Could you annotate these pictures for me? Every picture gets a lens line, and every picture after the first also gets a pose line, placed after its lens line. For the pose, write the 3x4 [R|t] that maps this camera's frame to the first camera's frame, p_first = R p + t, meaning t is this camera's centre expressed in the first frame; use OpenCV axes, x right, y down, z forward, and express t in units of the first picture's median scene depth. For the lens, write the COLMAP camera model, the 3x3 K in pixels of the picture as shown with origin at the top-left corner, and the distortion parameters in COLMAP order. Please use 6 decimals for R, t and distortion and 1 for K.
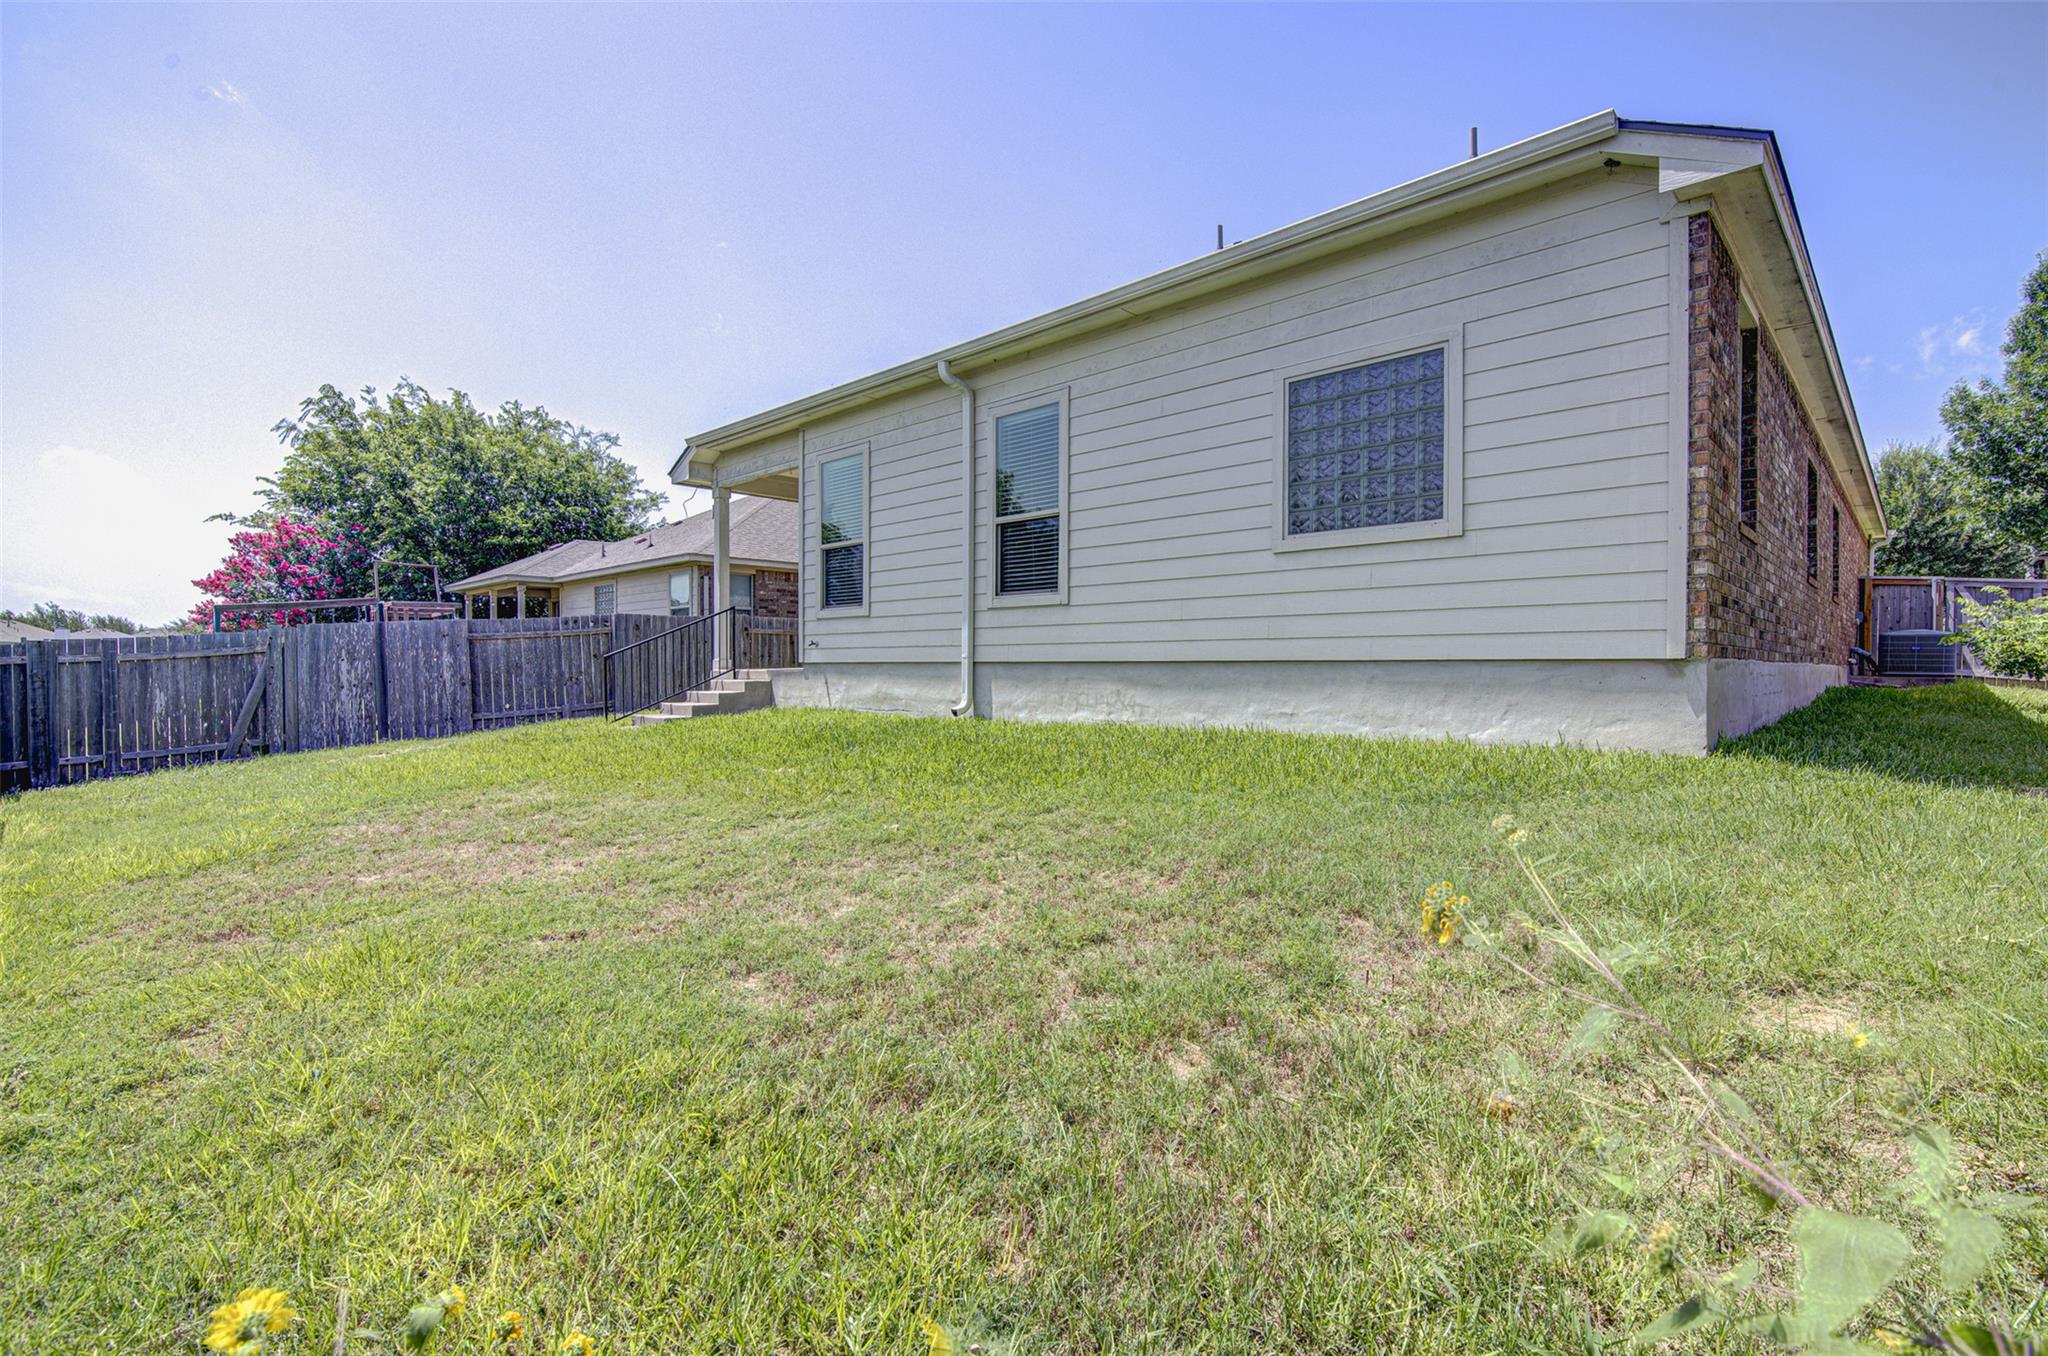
lens RADIAL K [[952.3, 0, 1039.4], [0, 952.3, 682.4], [0, 0, 1]] dist [-0.017596, 0.000105]
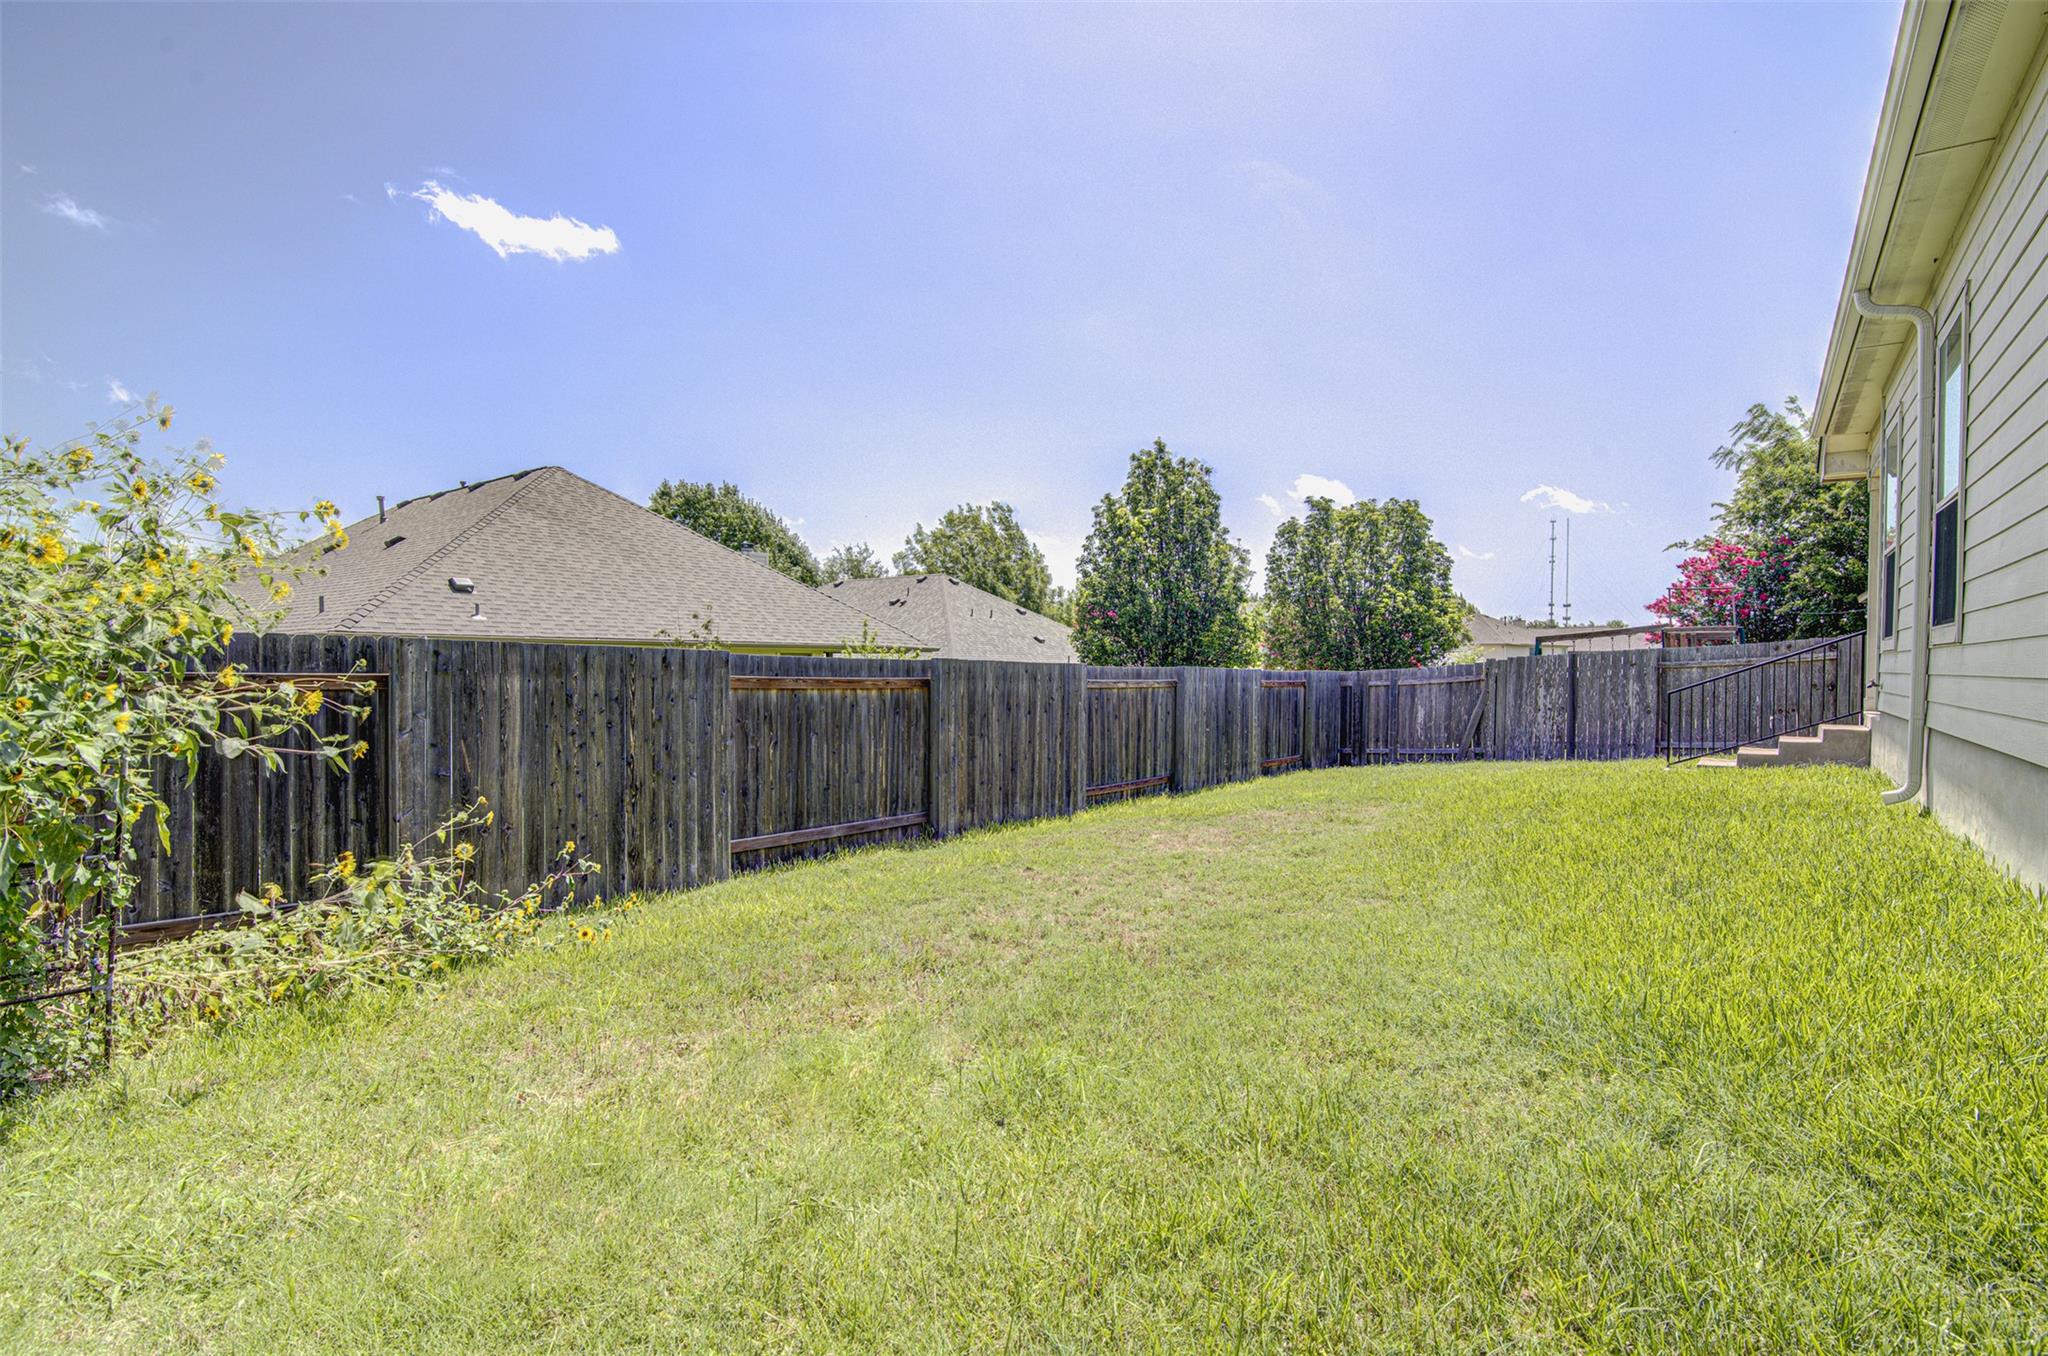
lens RADIAL K [[952.3, 0, 1019.8], [0, 952.3, 674.1], [0, 0, 1]] dist [-0.017596, 0.000105]
pose [[0.112208, 0.012961, -0.993600, 0.367880], [-0.022241, 0.999697, 0.010529, -0.037955], [0.993436, 0.020917, 0.112462, 0.217613]]
